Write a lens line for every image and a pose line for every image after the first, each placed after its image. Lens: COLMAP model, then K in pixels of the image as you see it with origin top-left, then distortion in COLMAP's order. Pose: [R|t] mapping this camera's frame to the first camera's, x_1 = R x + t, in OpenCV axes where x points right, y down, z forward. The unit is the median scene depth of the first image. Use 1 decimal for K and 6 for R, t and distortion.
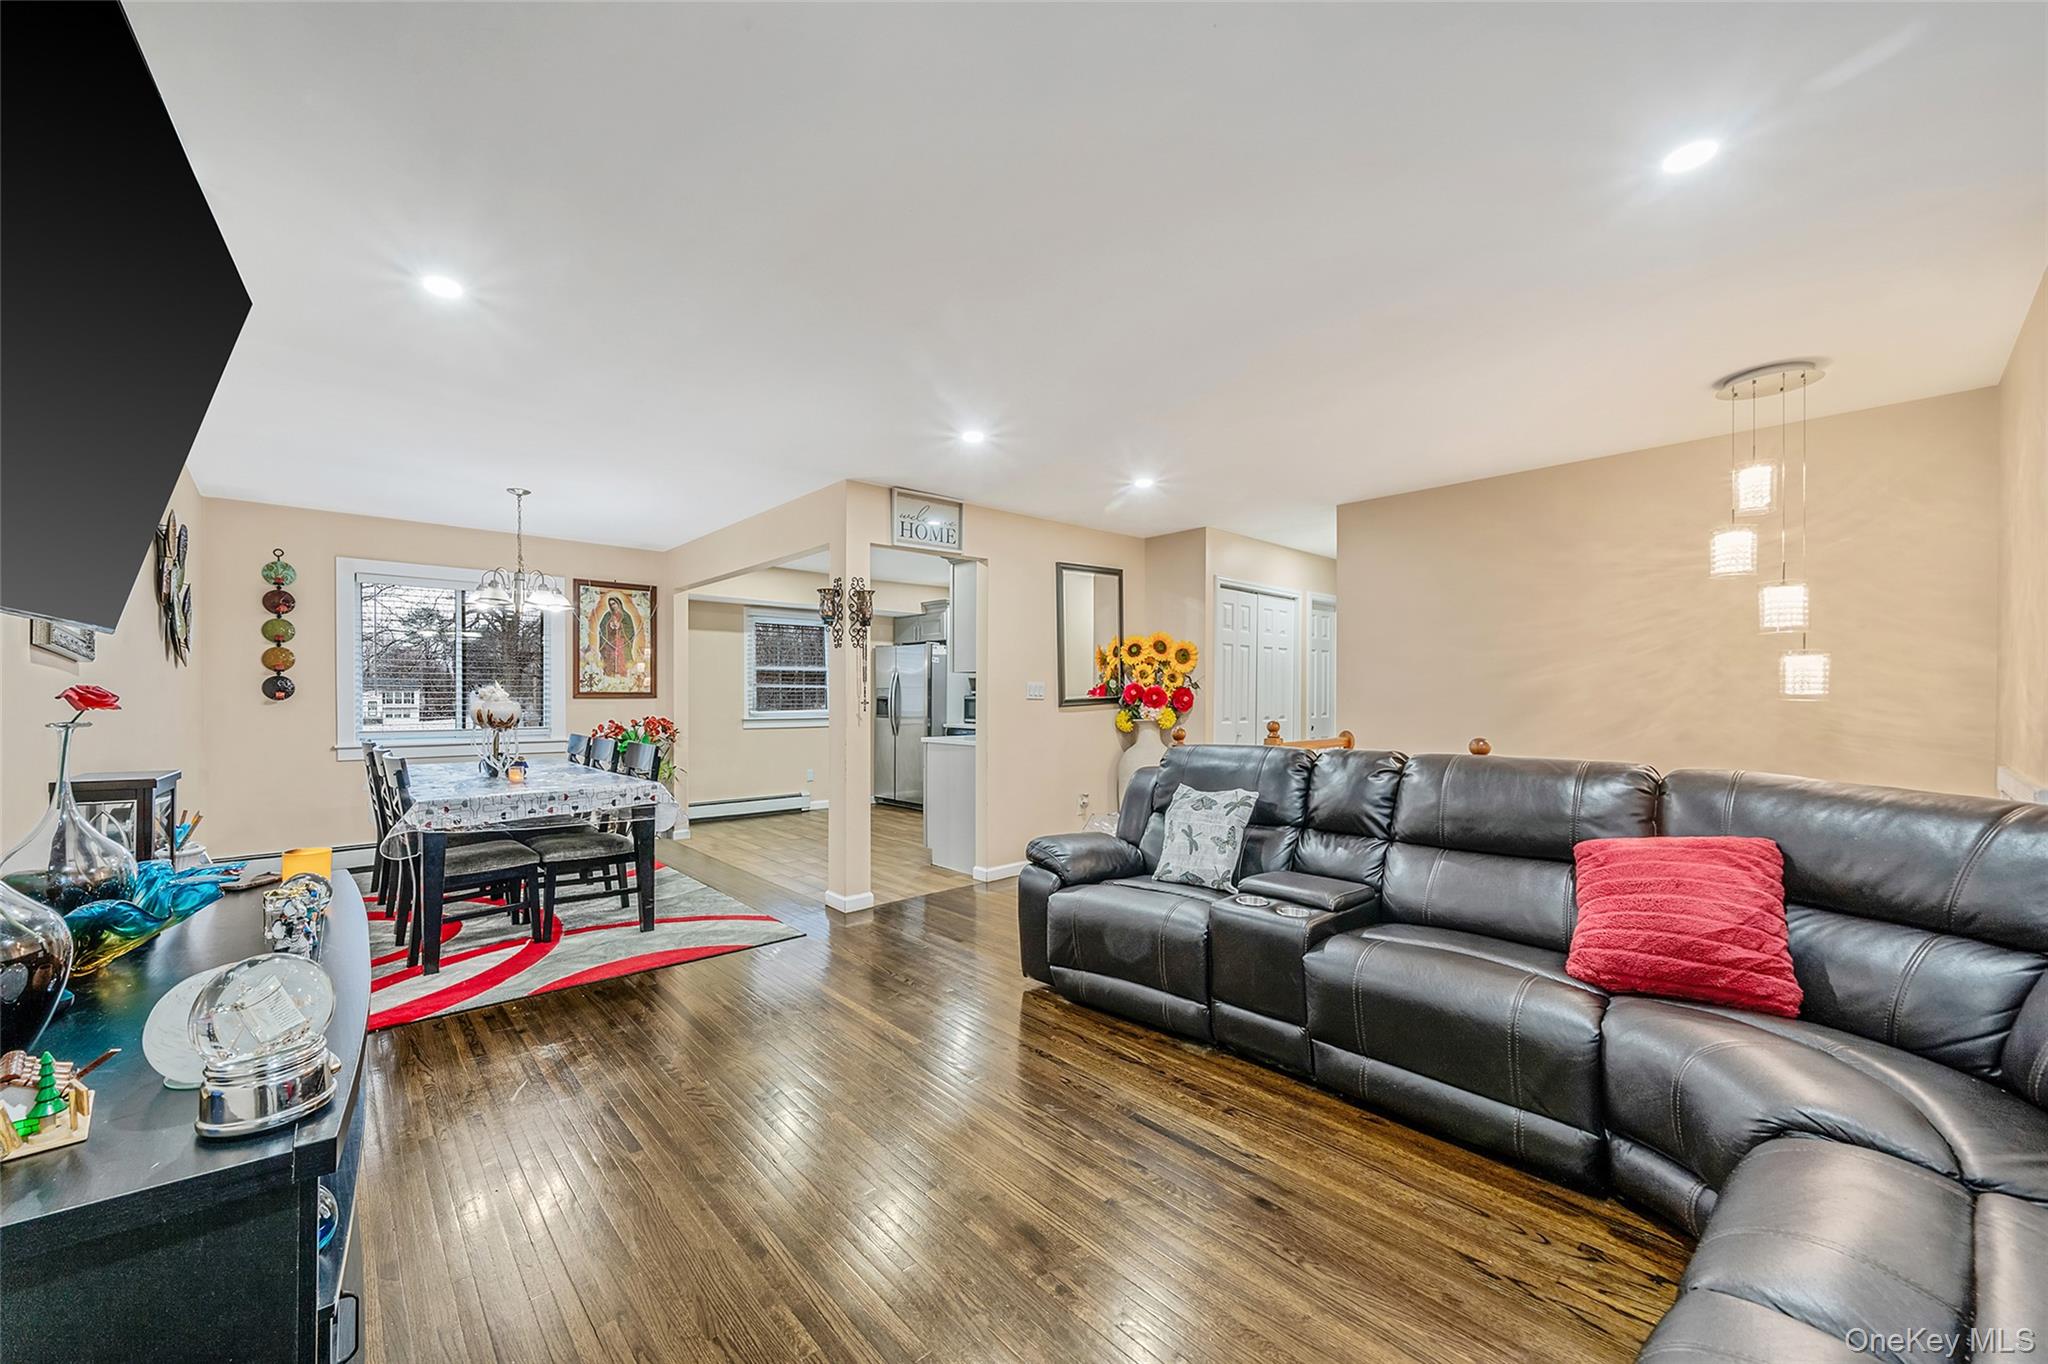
lens RADIAL K [[781.3, 0, 990.1], [0, 781.3, 694.4], [0, 0, 1]] dist [-0.002860, -0.000202]
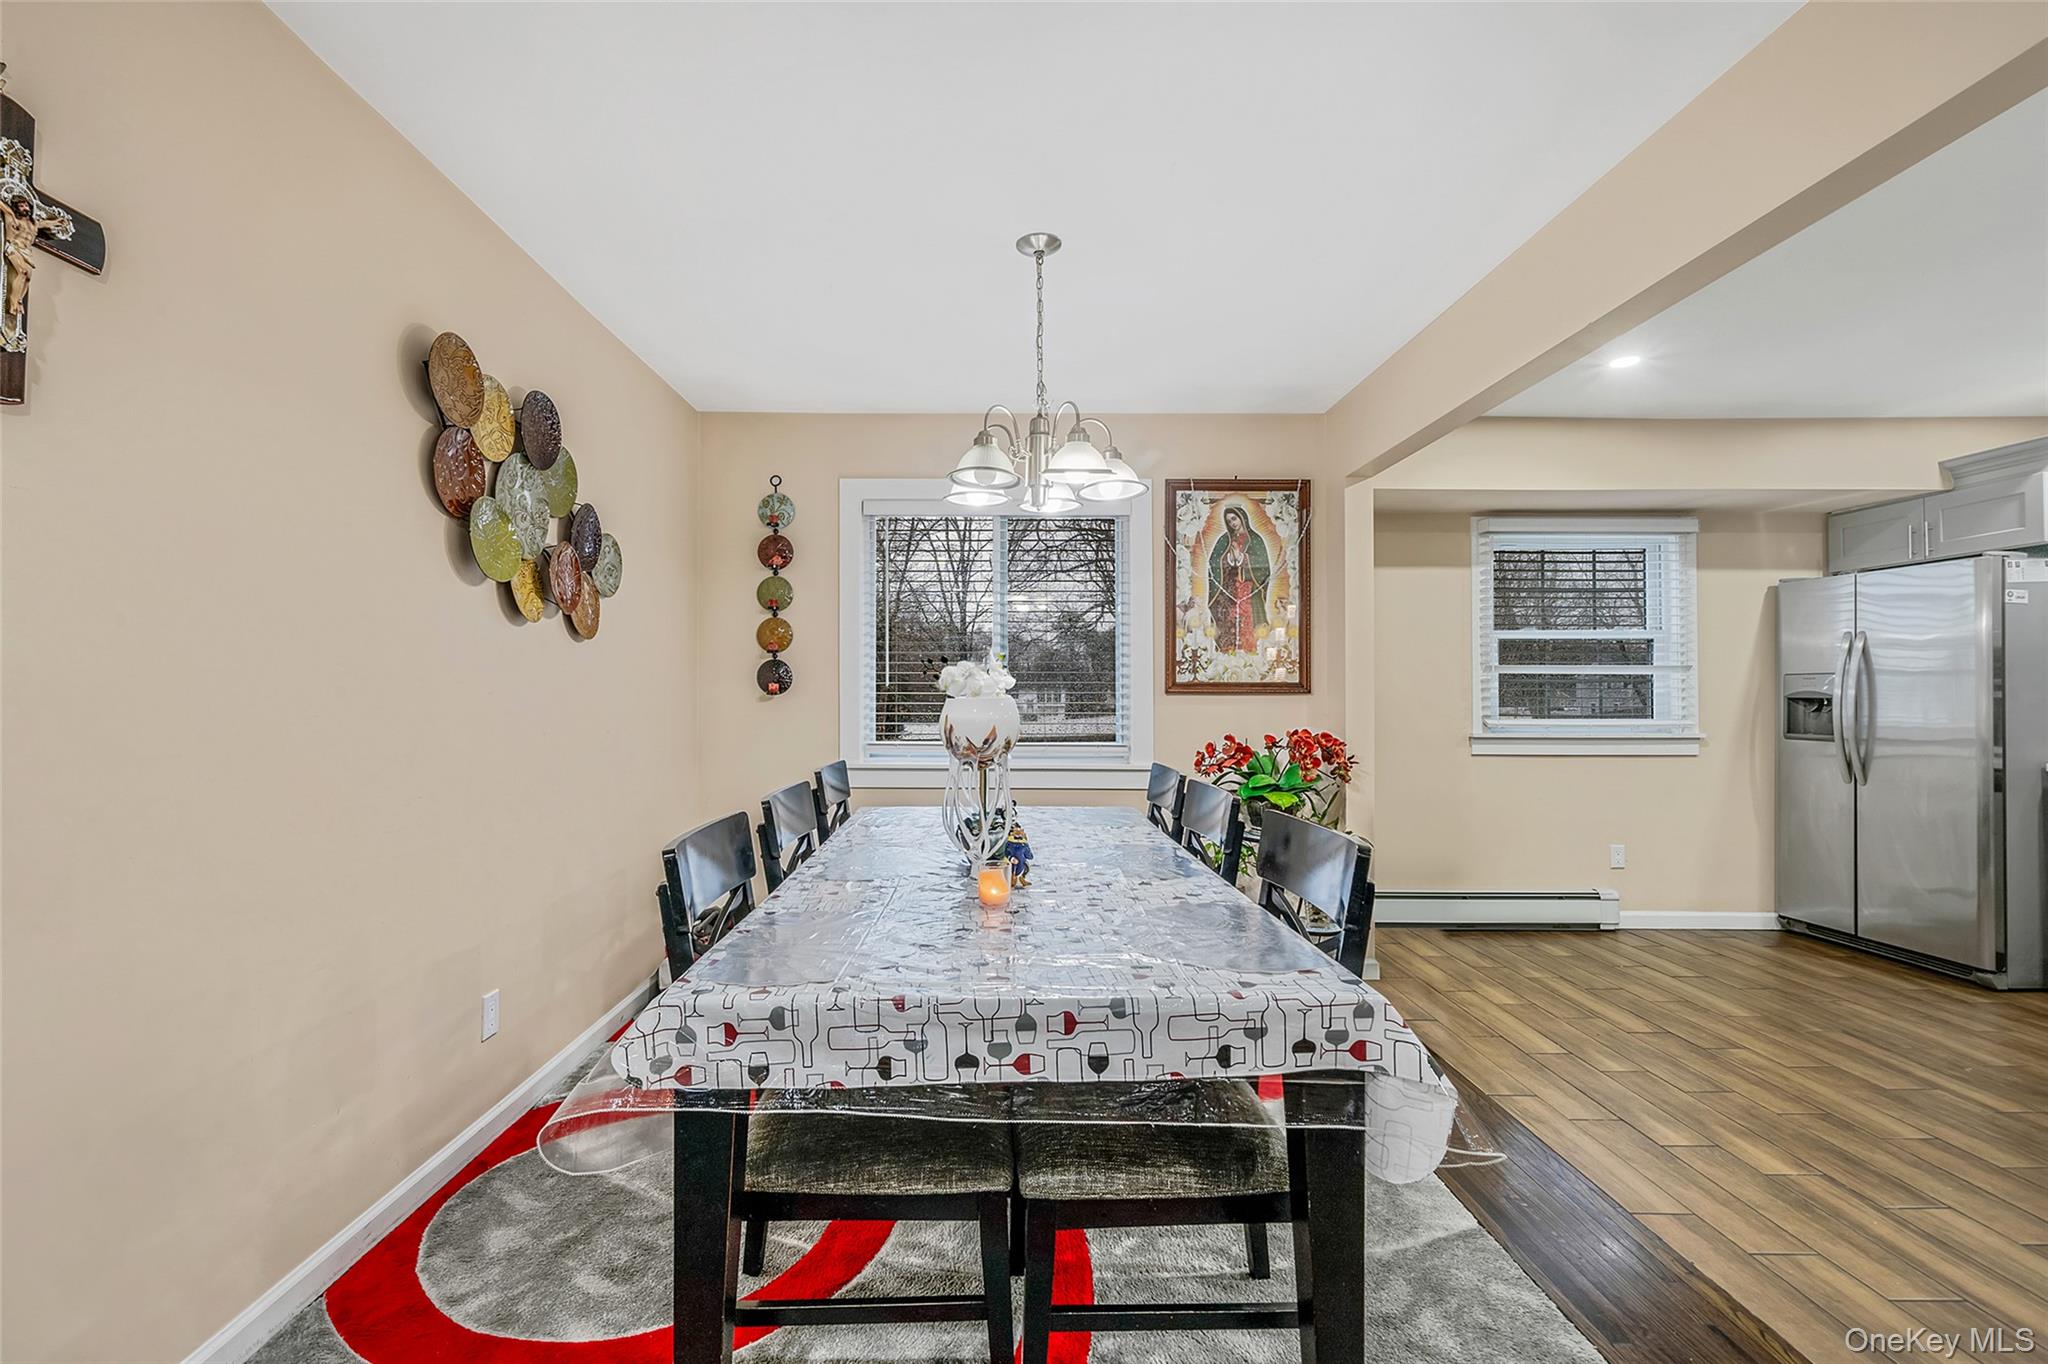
lens RADIAL K [[912.8, 0, 976.8], [0, 912.8, 688.0], [0, 0, 1]] dist [-0.005633, -0.000511]
pose [[0.746491, -0.004100, -0.665383, -0.246250], [-0.000165, 0.999980, -0.006347, 0.006397], [0.665396, 0.004848, 0.746475, 0.519447]]
